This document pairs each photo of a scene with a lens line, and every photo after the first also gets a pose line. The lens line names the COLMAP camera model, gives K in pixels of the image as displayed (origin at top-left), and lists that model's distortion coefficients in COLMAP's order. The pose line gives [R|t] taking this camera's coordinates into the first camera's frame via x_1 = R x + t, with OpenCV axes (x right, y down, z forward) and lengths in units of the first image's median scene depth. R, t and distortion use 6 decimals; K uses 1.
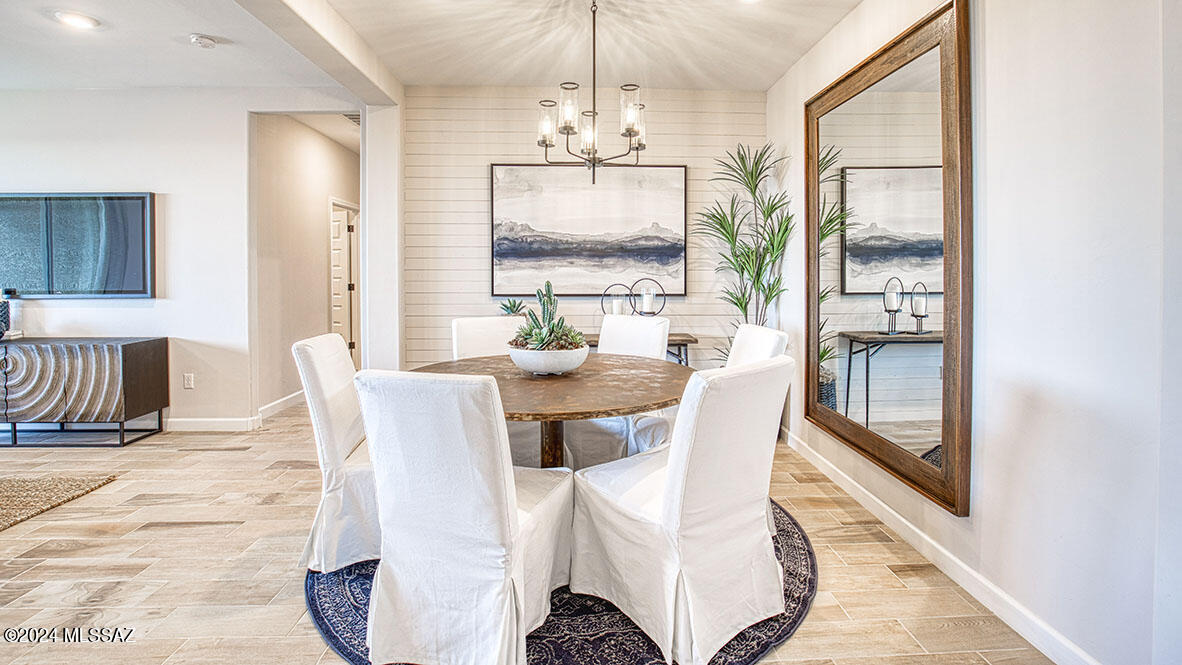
lens RADIAL K [[537.1, 0, 596.7], [0, 537.1, 274.5], [0, 0, 1]] dist [-0.037346, 0.007525]
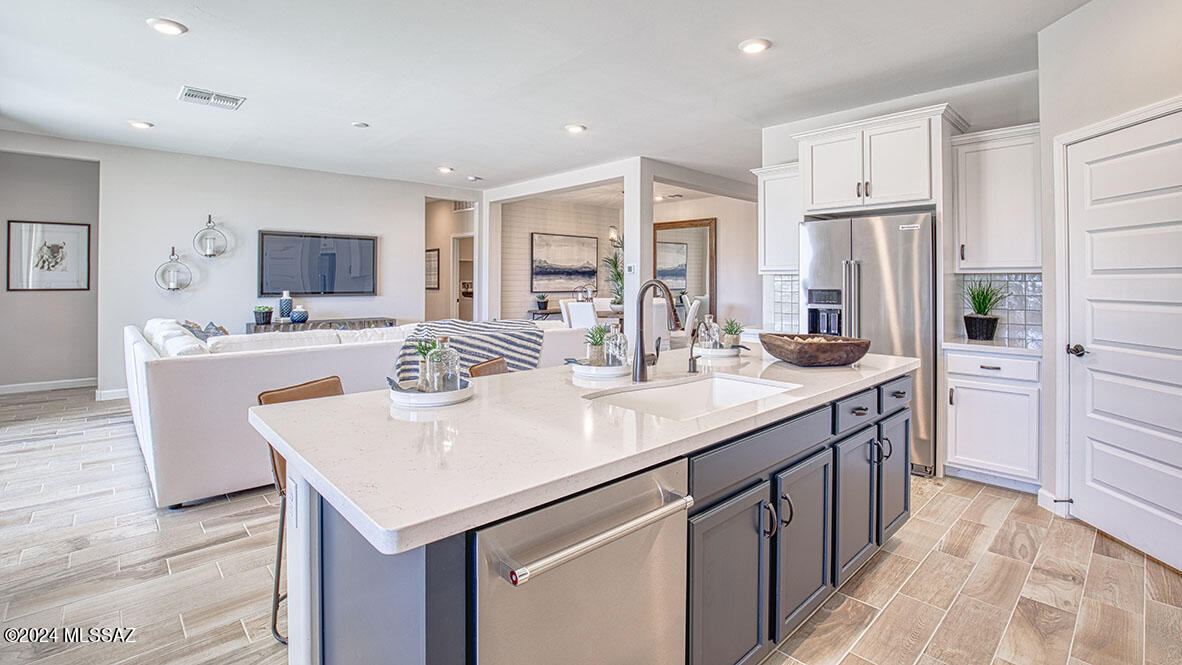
lens RADIAL K [[537.1, 0, 596.7], [0, 537.1, 274.5], [0, 0, 1]] dist [-0.037346, 0.007525]
pose [[0.752954, 0.010947, 0.657983, -1.448456], [0.001174, 0.999838, -0.017979, 0.006586], [-0.658073, 0.014310, 0.752818, -0.839152]]
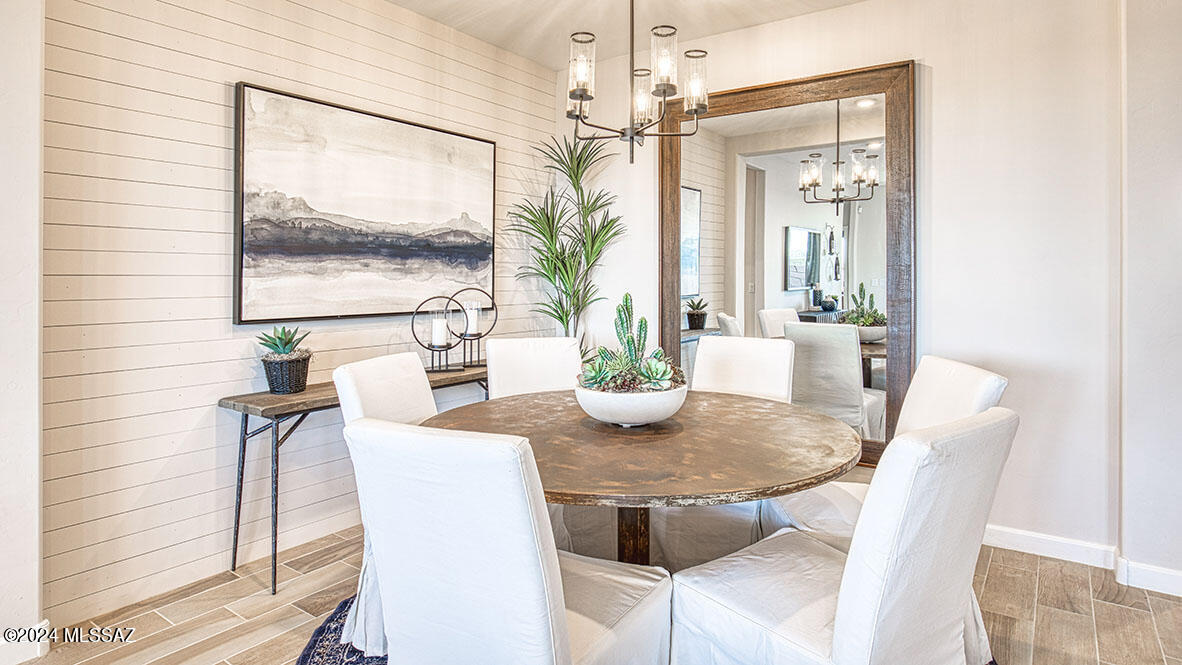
lens RADIAL K [[642.1, 0, 573.2], [0, 642.1, 276.9], [0, 0, 1]] dist [-0.004418, -0.001432]
pose [[0.638461, 0.000686, 0.769654, -0.479395], [0.005998, 0.999965, -0.005866, -0.001715], [-0.769631, 0.008361, 0.638434, 0.320923]]
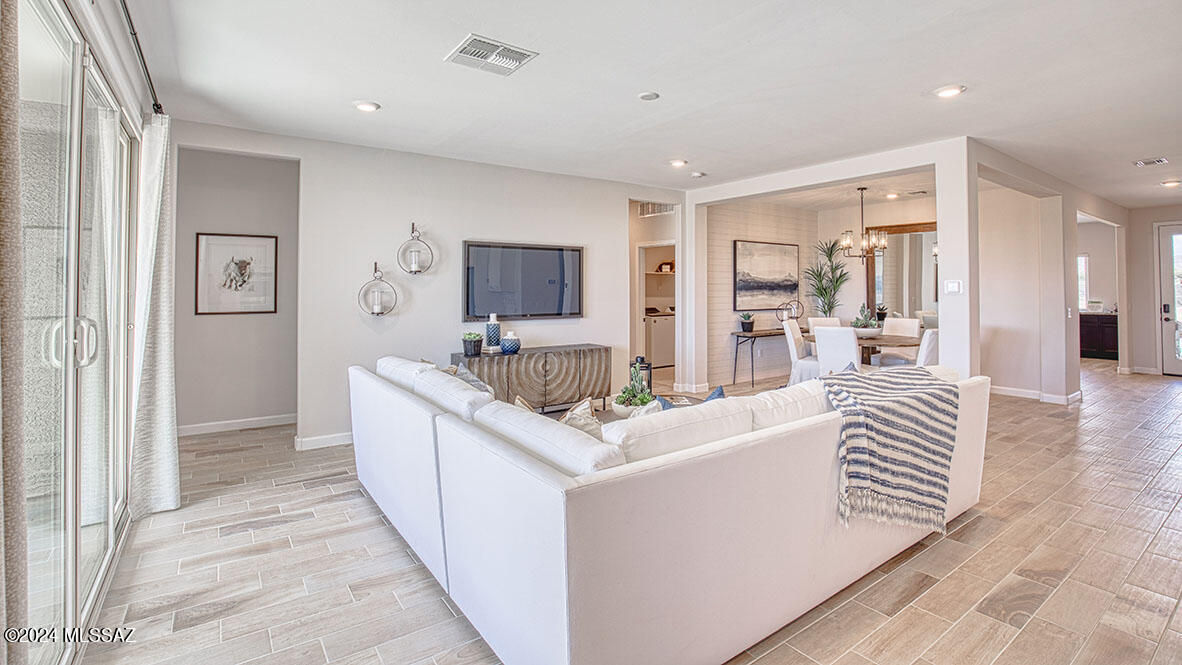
lens RADIAL K [[537.1, 0, 596.7], [0, 537.1, 274.5], [0, 0, 1]] dist [-0.037346, 0.007525]
pose [[0.834840, 0.015845, 0.550265, -1.617888], [0.002129, 0.999485, -0.032011, -0.027614], [-0.550489, 0.027896, 0.834376, -0.285976]]
